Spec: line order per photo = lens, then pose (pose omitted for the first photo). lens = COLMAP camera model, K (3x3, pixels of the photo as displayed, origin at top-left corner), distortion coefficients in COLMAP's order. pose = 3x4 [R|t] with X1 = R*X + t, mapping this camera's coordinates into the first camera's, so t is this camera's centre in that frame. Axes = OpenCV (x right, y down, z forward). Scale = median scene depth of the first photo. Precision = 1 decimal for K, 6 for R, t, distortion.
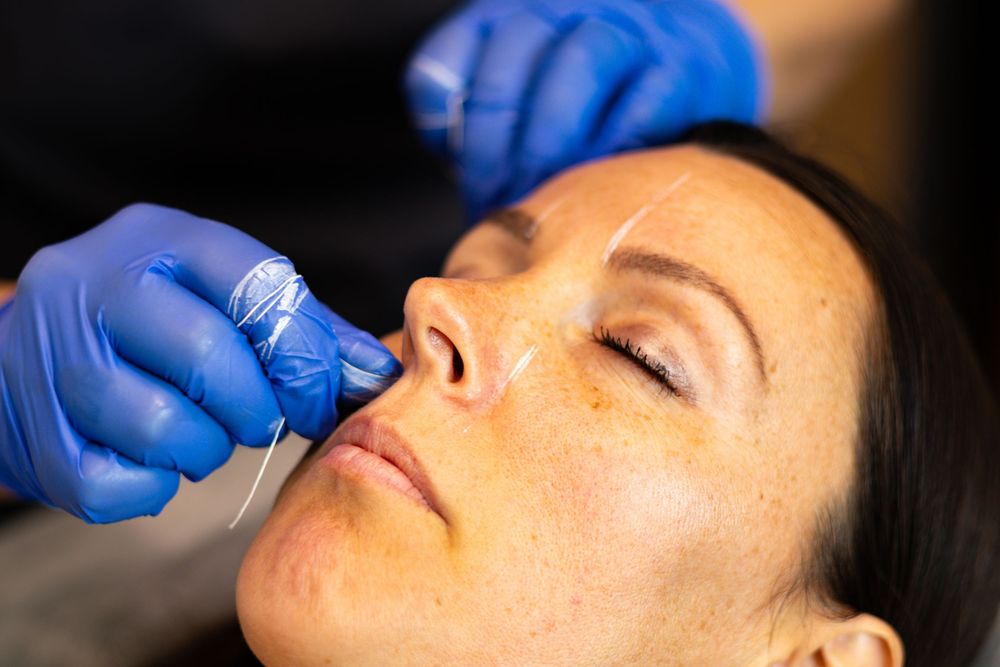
lens RADIAL K [[2372.8, 0, 498.6], [0, 2372.8, 334.6], [0, 0, 1]] dist [-0.018183, 0.000000]
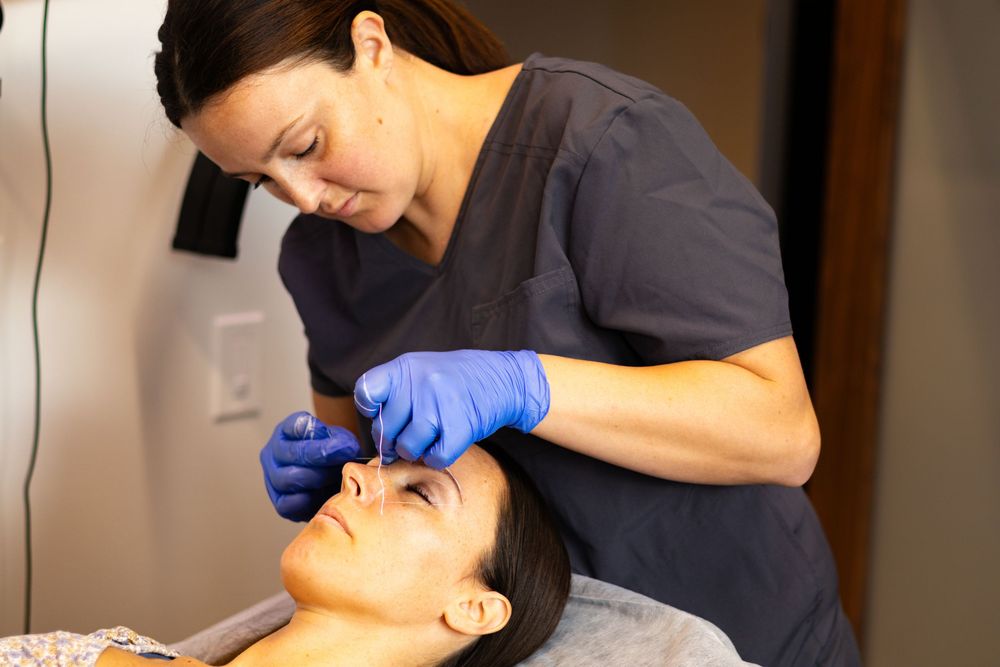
lens RADIAL K [[2372.8, 0, 500.5], [0, 2372.8, 333.3], [0, 0, 1]] dist [-0.018183, 0.000000]
pose [[0.998999, 0.043925, -0.008442, 0.178878], [-0.044657, 0.968817, -0.243721, 0.544082], [-0.002527, 0.243854, 0.969809, -1.965216]]
